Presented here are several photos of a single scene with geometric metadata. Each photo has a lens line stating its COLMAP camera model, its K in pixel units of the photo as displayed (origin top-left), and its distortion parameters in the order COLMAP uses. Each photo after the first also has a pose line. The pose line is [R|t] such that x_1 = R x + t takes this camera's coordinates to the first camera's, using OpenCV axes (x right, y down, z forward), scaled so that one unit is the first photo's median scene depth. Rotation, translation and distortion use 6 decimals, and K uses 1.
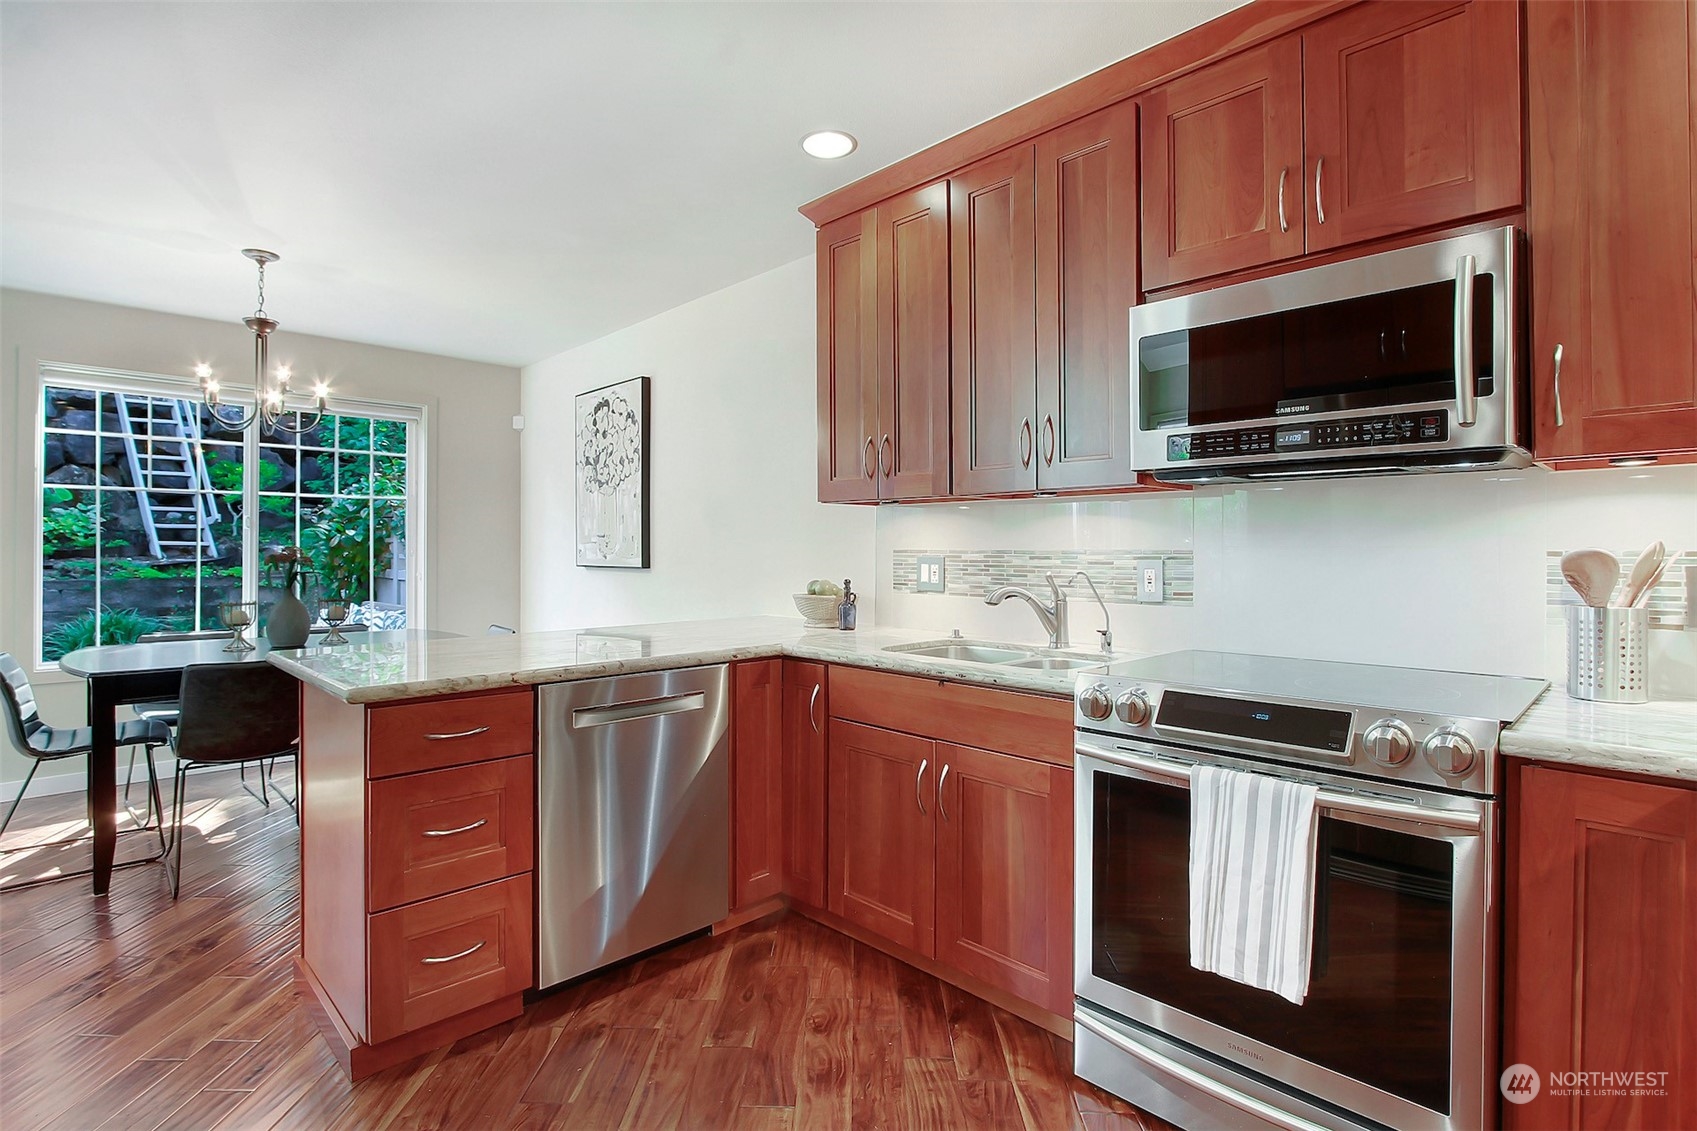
lens RADIAL K [[826.2, 0, 836.4], [0, 826.2, 537.0], [0, 0, 1]] dist [-0.003904, -0.000073]
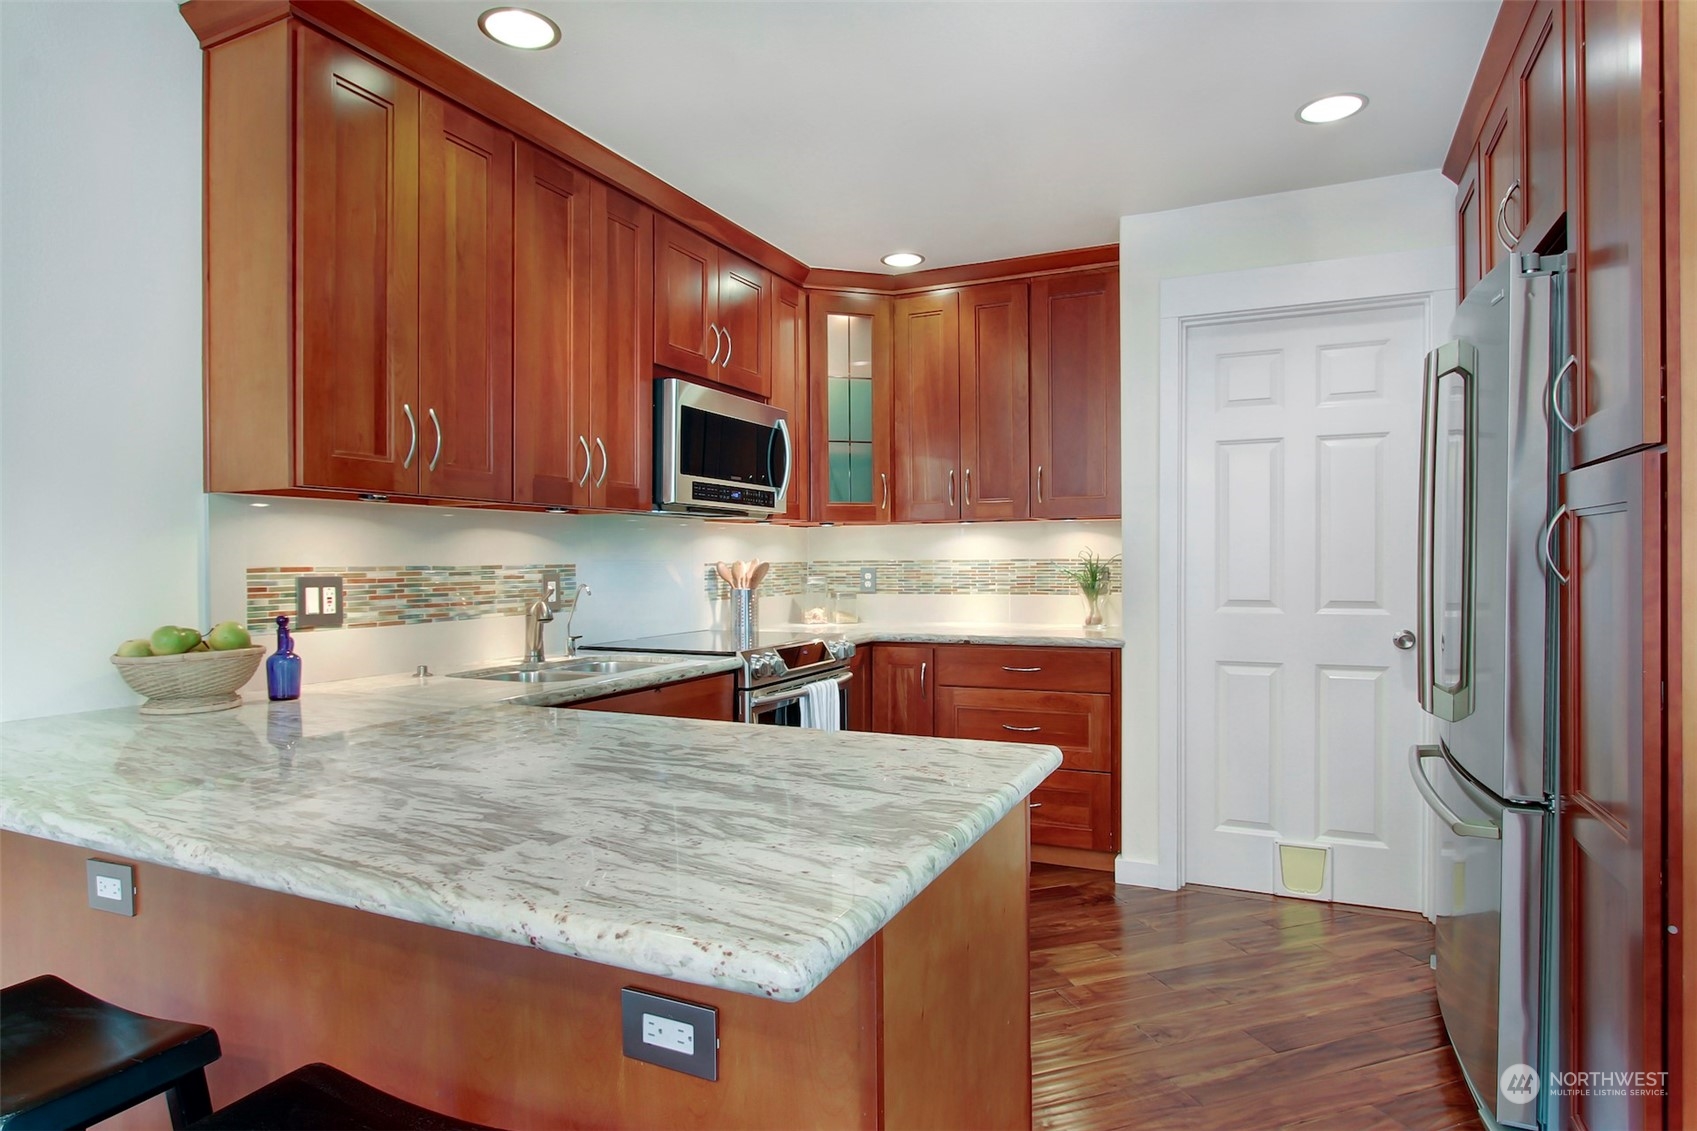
lens RADIAL K [[968.2, 0, 848.5], [0, 968.2, 565.5], [0, 0, 1]] dist [-0.004142, -0.000731]
pose [[-0.358601, -0.002734, 0.933487, -0.536836], [-0.006055, 0.999981, 0.000603, 0.007633], [-0.933471, -0.005436, -0.358611, 0.587576]]
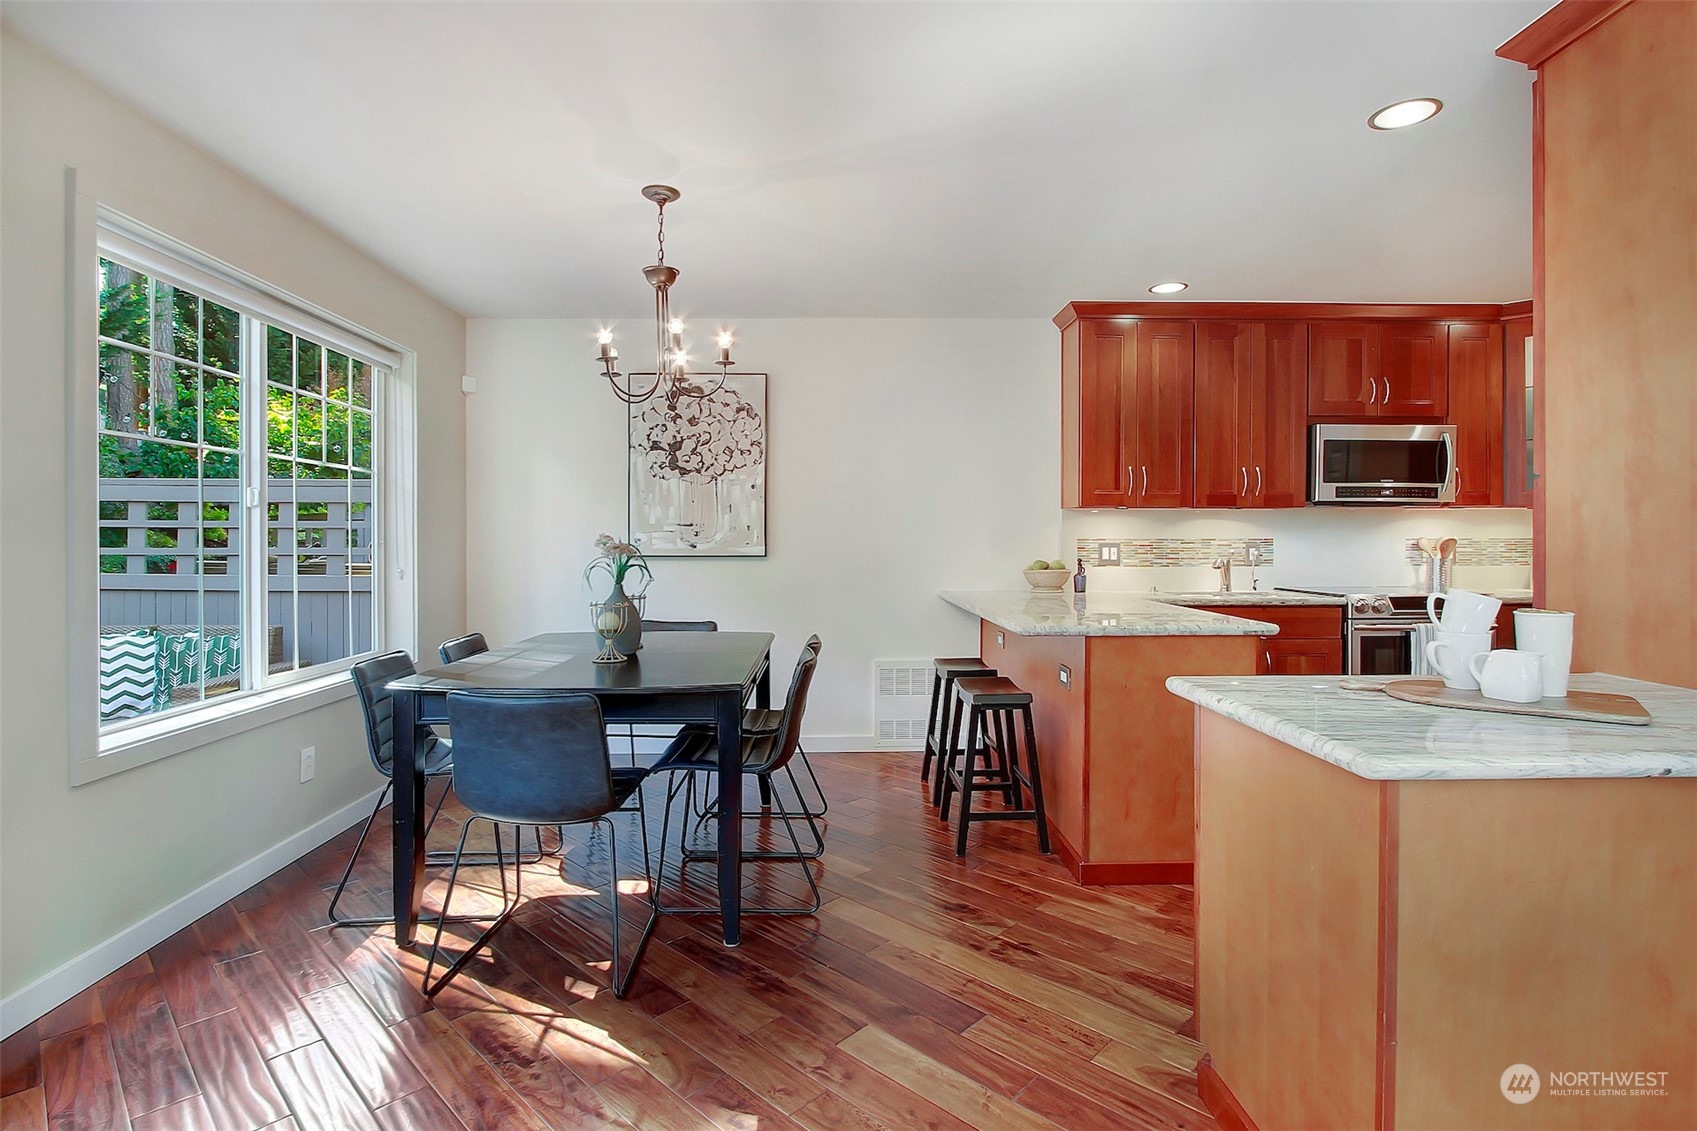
lens RADIAL K [[826.2, 0, 836.4], [0, 826.2, 537.0], [0, 0, 1]] dist [-0.003904, -0.000073]
pose [[0.671841, 0.002882, 0.740690, -0.932351], [-0.010065, 0.999936, 0.005239, 0.006452], [-0.740627, -0.010975, 0.671827, 0.222835]]
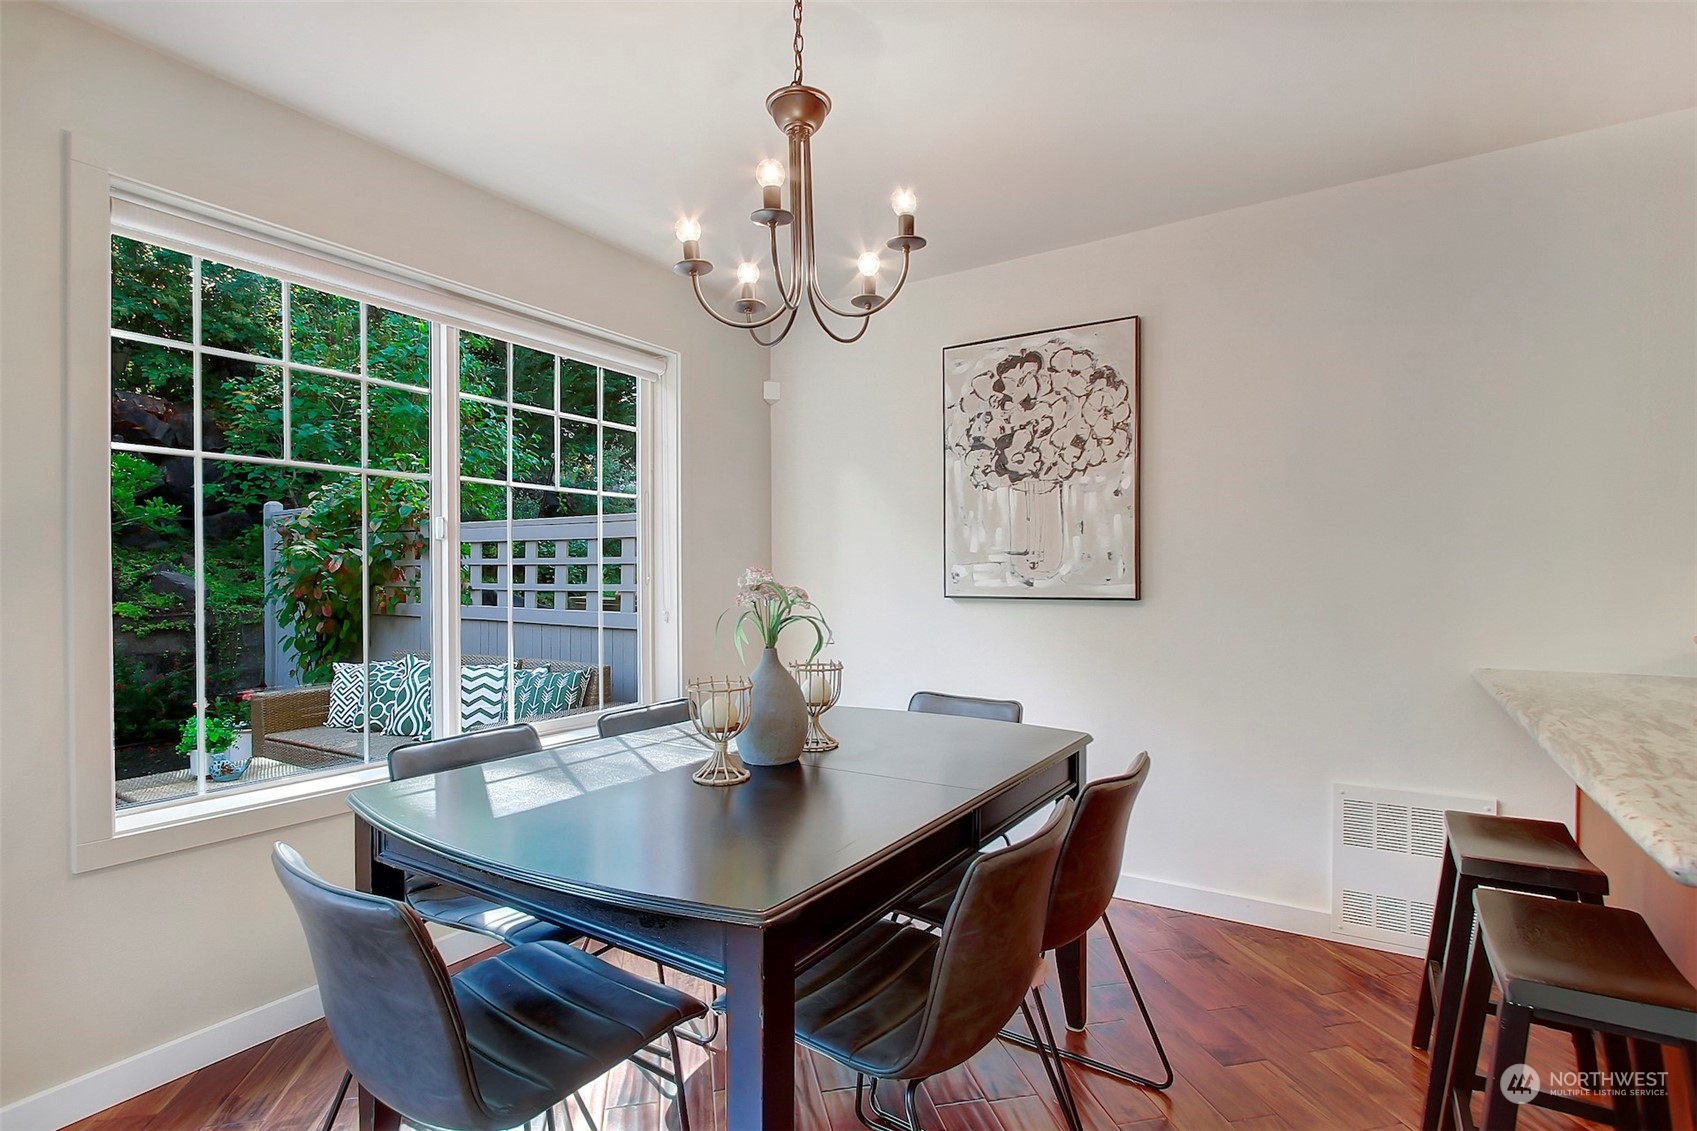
lens RADIAL K [[822.9, 0, 843.7], [0, 822.9, 577.0], [0, 0, 1]] dist [-0.001625, 0.000485]
pose [[0.969513, -0.003374, 0.245018, -0.620444], [-0.000186, 0.999895, 0.014504, 0.009174], [-0.245041, -0.014108, 0.969410, 0.395565]]
